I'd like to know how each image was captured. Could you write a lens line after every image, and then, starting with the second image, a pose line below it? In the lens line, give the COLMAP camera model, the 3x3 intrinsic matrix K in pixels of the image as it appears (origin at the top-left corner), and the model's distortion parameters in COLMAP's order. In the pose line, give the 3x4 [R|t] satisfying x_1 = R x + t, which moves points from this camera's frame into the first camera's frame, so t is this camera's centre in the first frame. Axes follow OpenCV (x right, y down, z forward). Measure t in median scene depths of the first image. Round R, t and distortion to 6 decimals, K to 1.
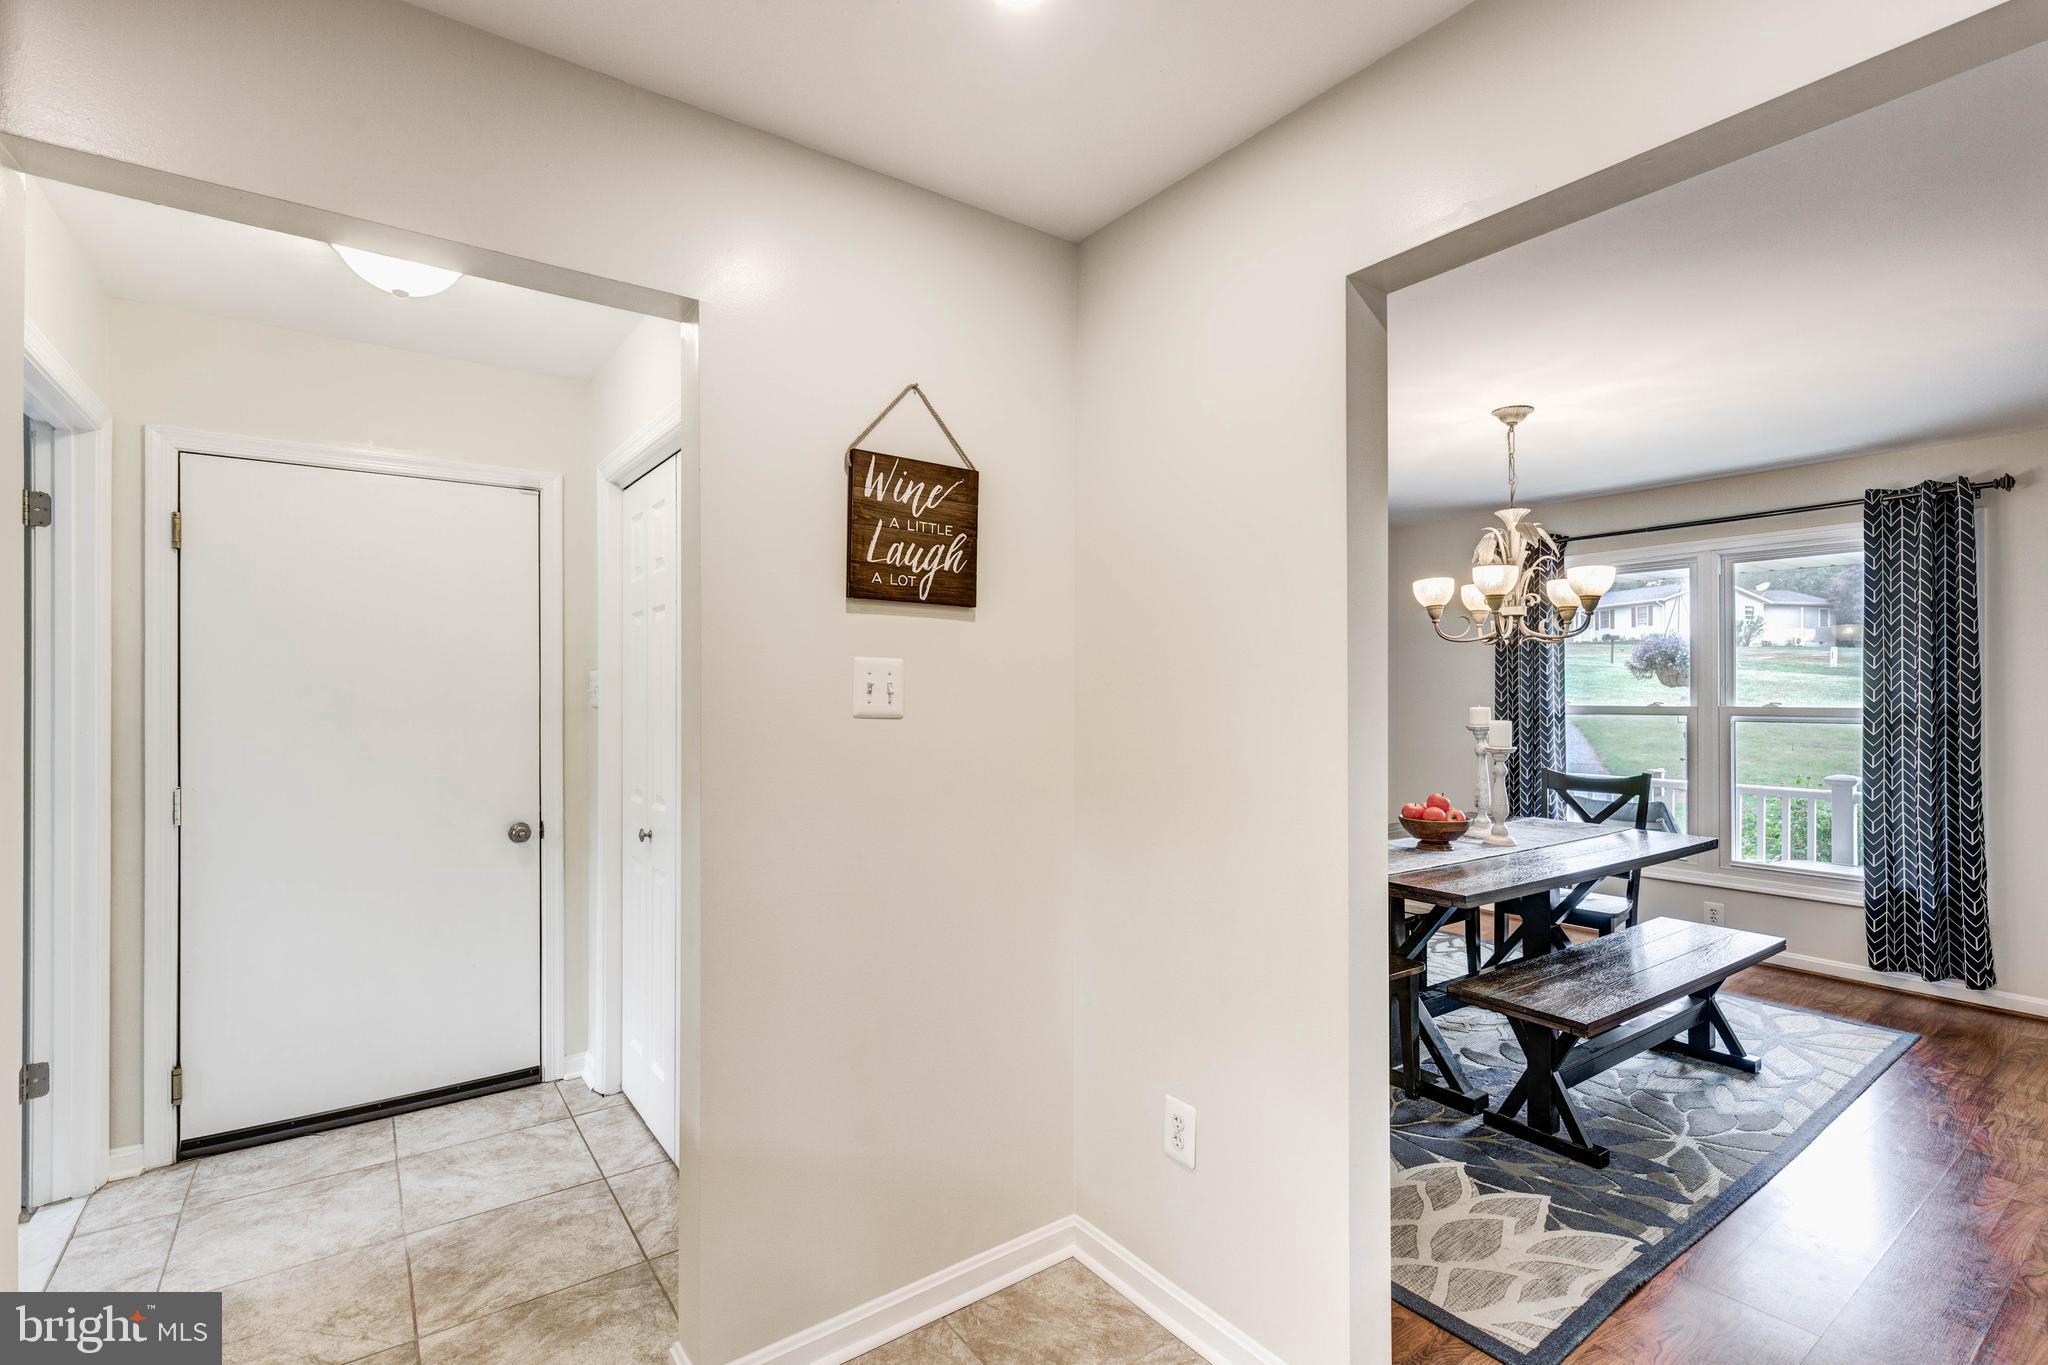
lens RADIAL K [[926.0, 0, 998.1], [0, 926.0, 683.9], [0, 0, 1]] dist [0.004343, -0.001627]
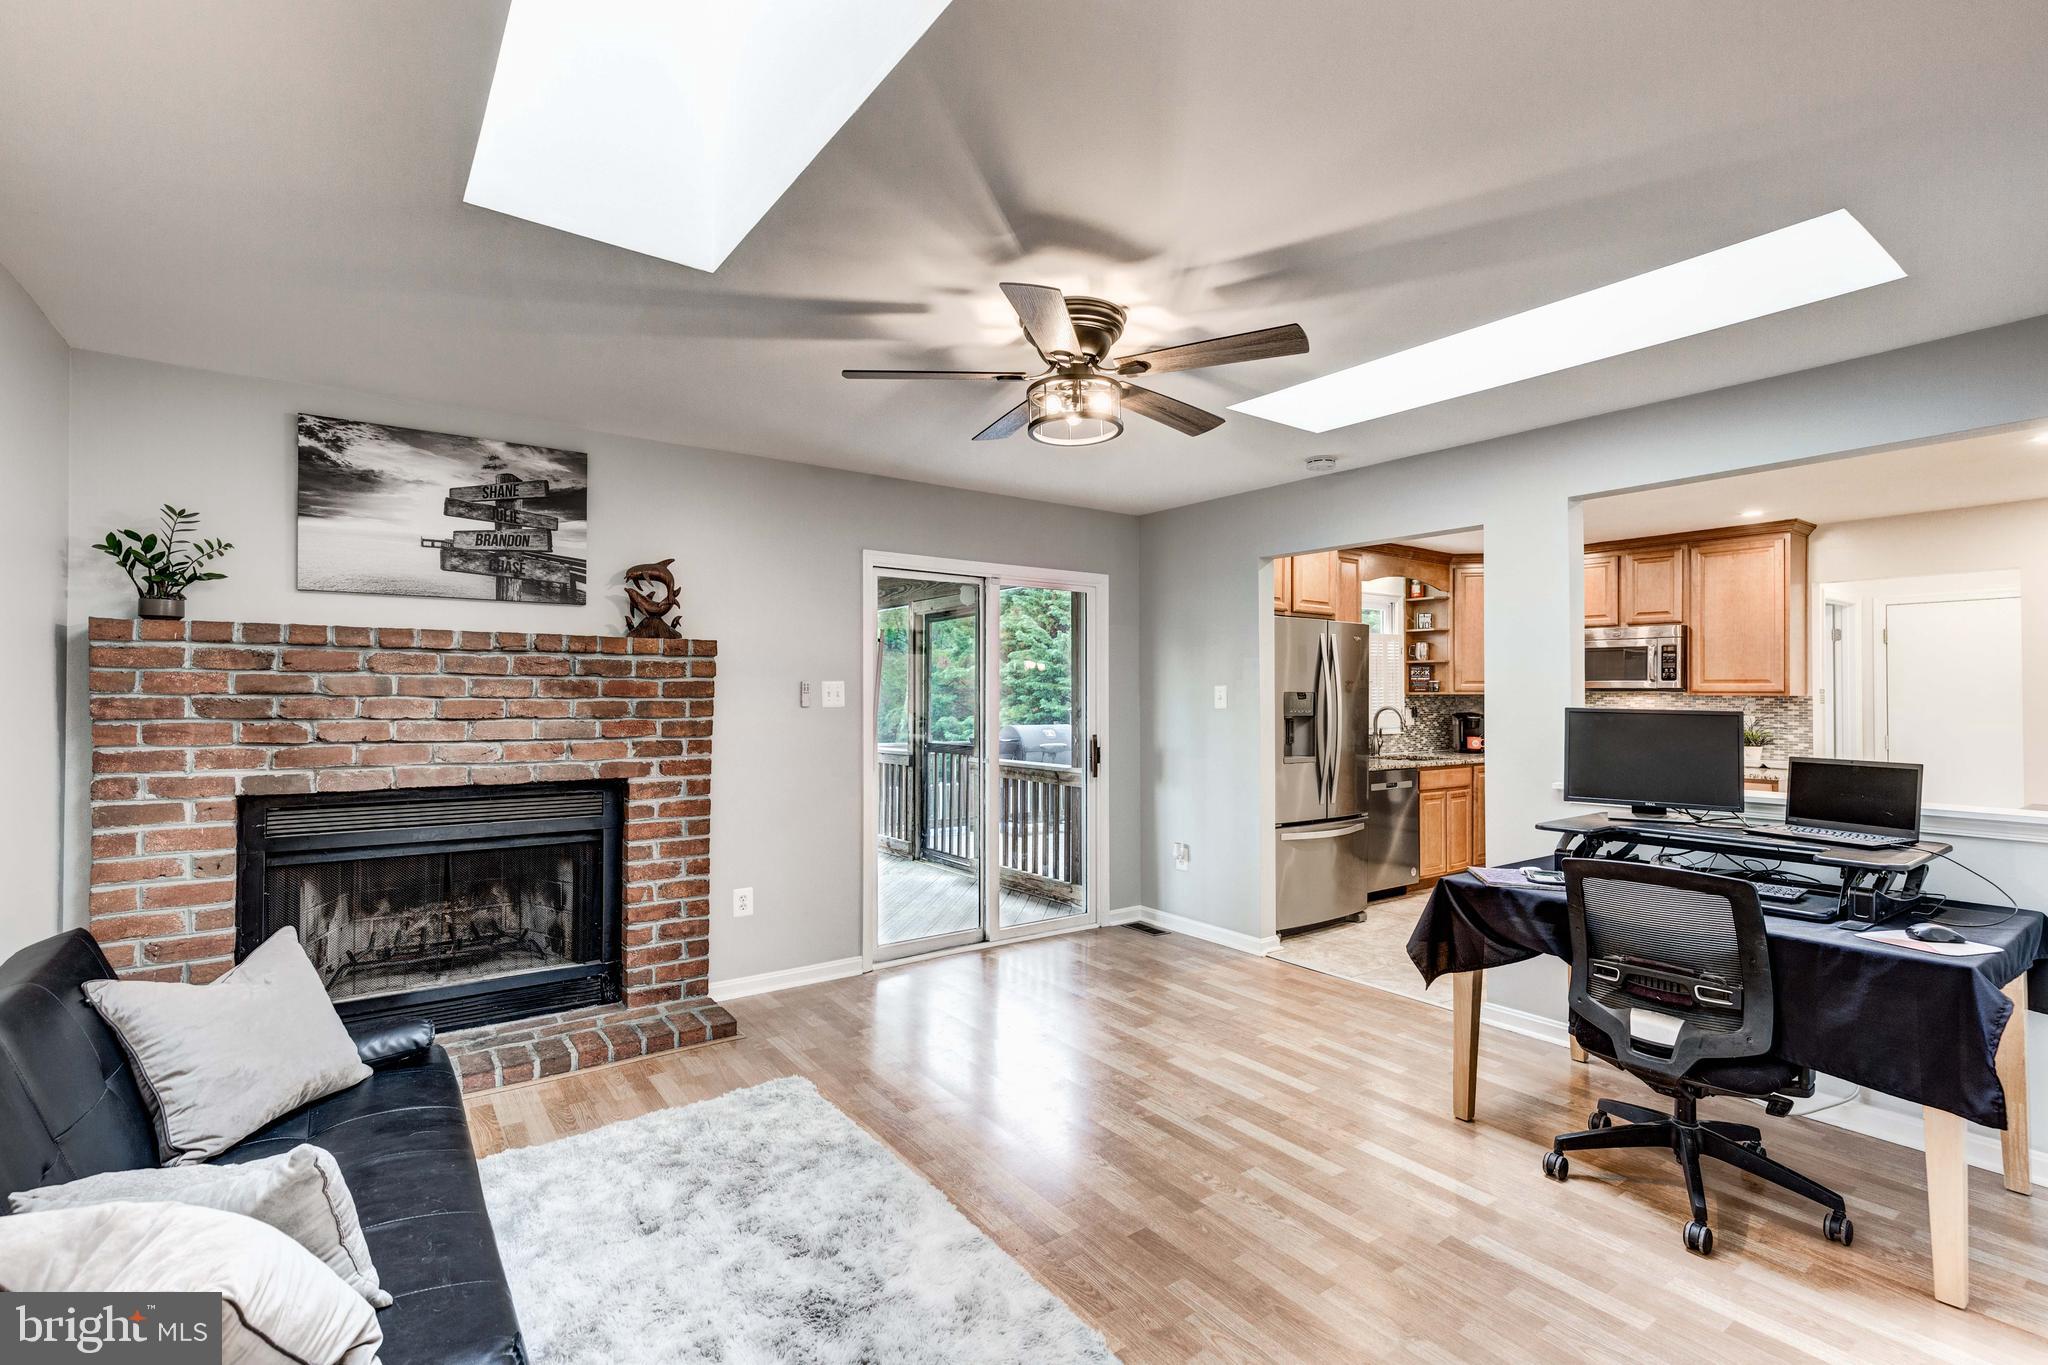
lens RADIAL K [[926.0, 0, 1064.4], [0, 926.0, 687.8], [0, 0, 1]] dist [0.004343, -0.001627]
pose [[0.029766, -0.006113, -0.999538, 1.845017], [0.006053, 0.999964, -0.005935, -0.021830], [0.999539, -0.005873, 0.029802, -1.547977]]
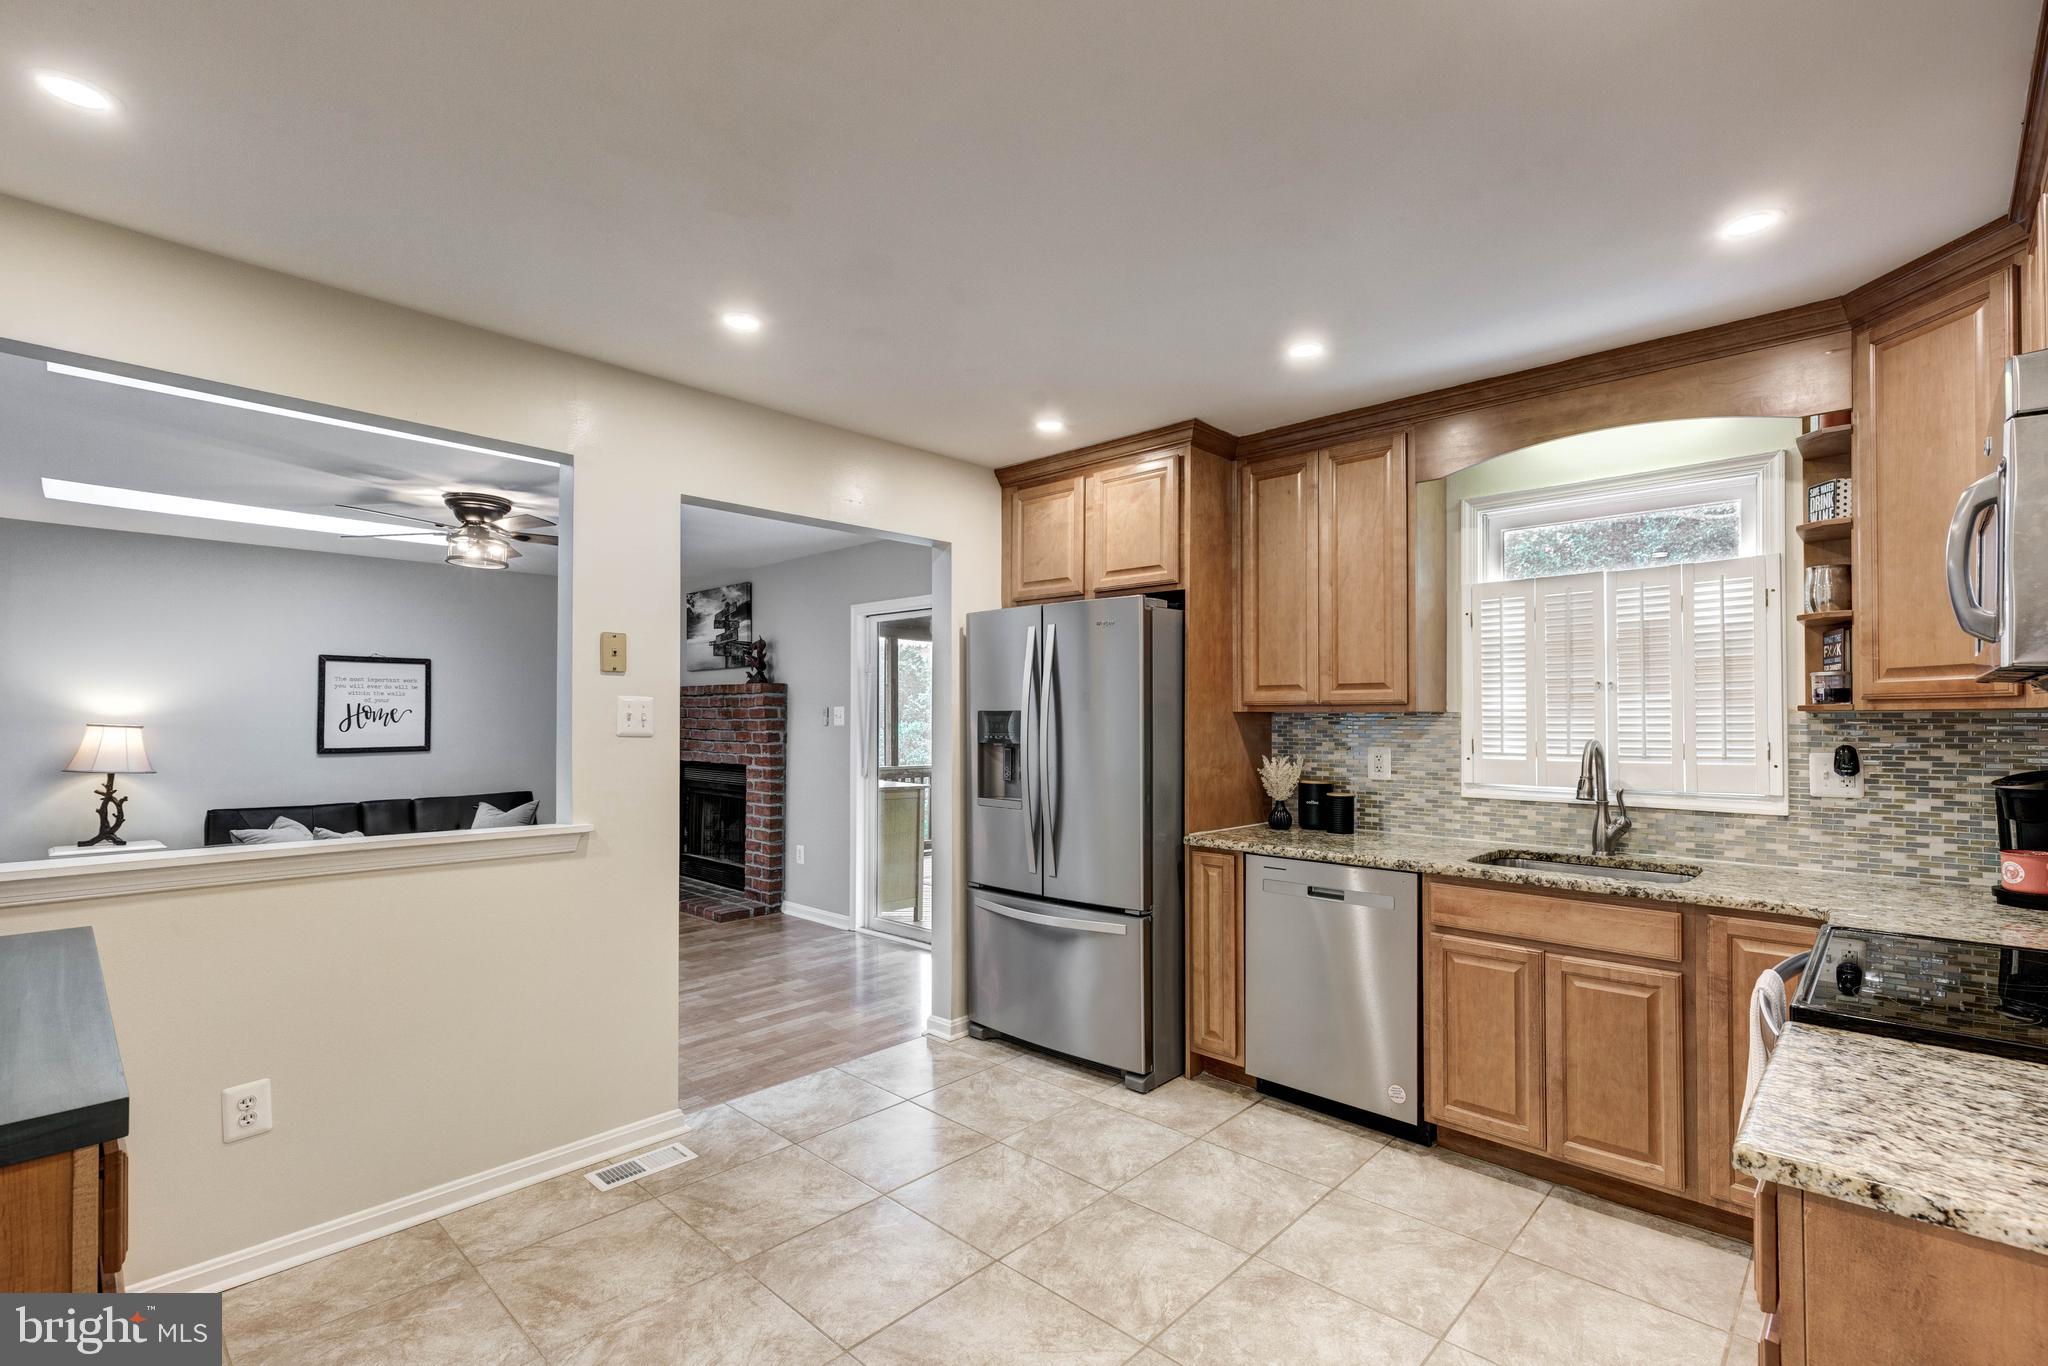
lens RADIAL K [[926.0, 0, 975.6], [0, 926.0, 708.7], [0, 0, 1]] dist [0.004343, -0.001627]
pose [[-0.985489, -0.001077, -0.169736, 0.005971], [0.002101, 0.999826, -0.018545, 0.003920], [0.169726, -0.018633, -0.985315, 0.619681]]
